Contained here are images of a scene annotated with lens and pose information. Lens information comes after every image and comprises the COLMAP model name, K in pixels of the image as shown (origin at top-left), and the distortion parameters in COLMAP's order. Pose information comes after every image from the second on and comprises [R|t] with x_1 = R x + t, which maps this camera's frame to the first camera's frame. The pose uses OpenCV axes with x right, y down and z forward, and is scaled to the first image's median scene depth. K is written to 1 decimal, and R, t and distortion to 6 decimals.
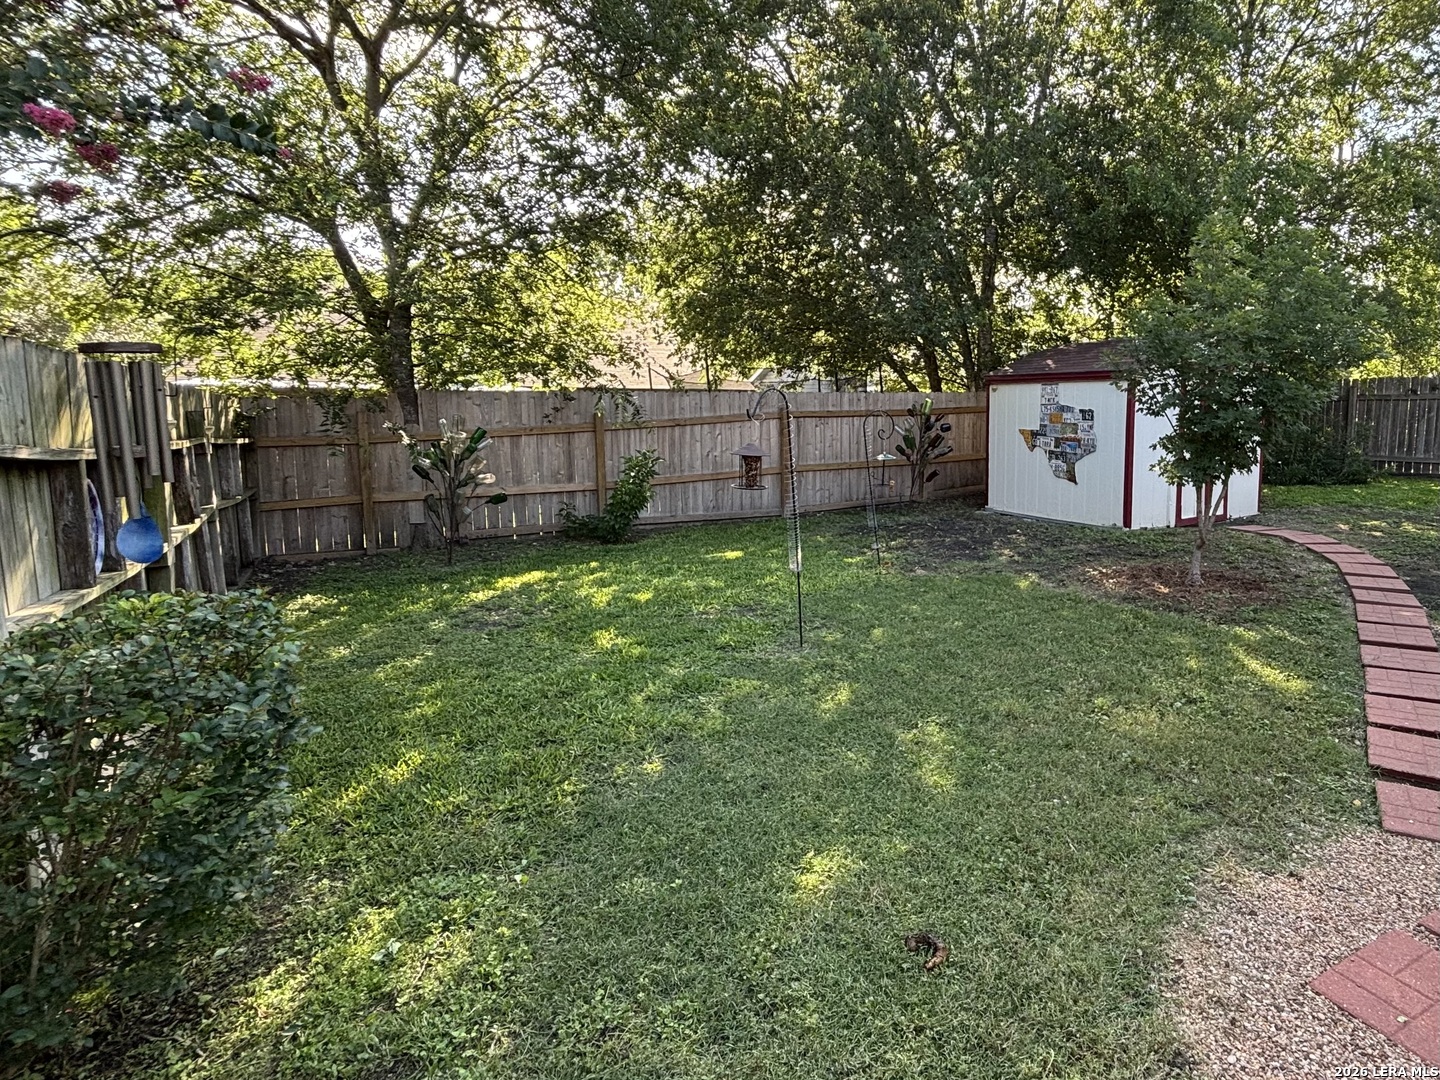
lens RADIAL K [[573.7, 0, 725.3], [0, 573.7, 473.5], [0, 0, 1]] dist [0.024776, 0.000008]
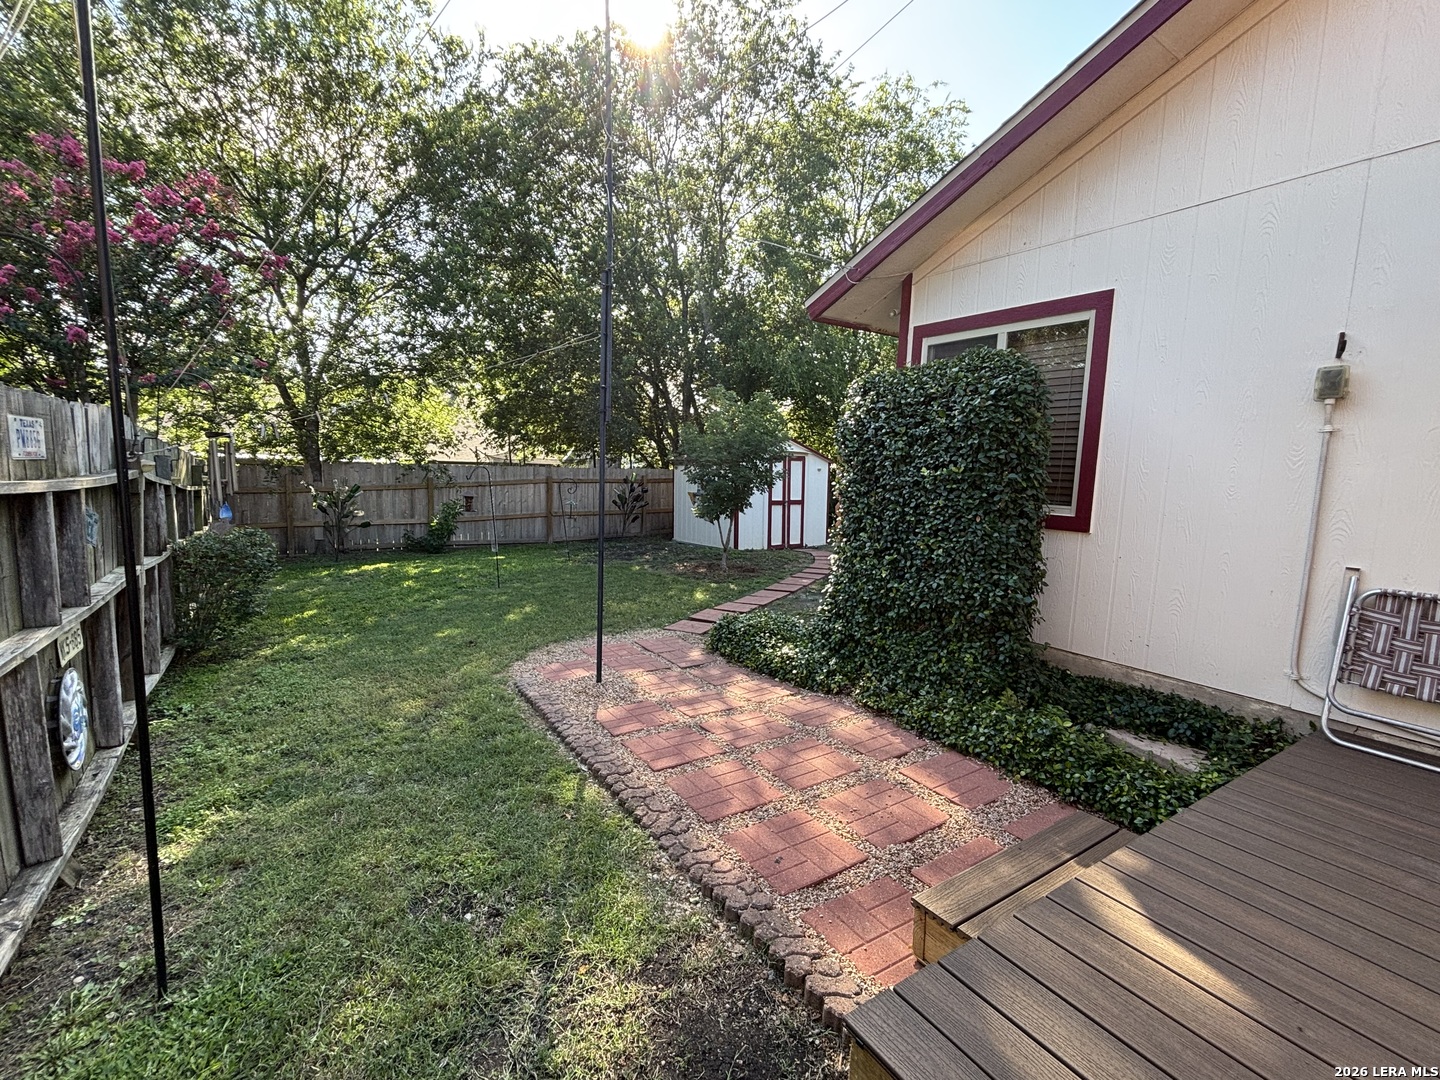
lens RADIAL K [[664.0, 0, 720.0], [0, 664.0, 540.0], [0, 0, 1]] dist [-0.001740, -0.000177]
pose [[0.999112, 0.015545, 0.039170, 0.561564], [-0.014752, 0.999681, -0.020478, 0.106781], [-0.039476, 0.019882, 0.999023, -0.986460]]
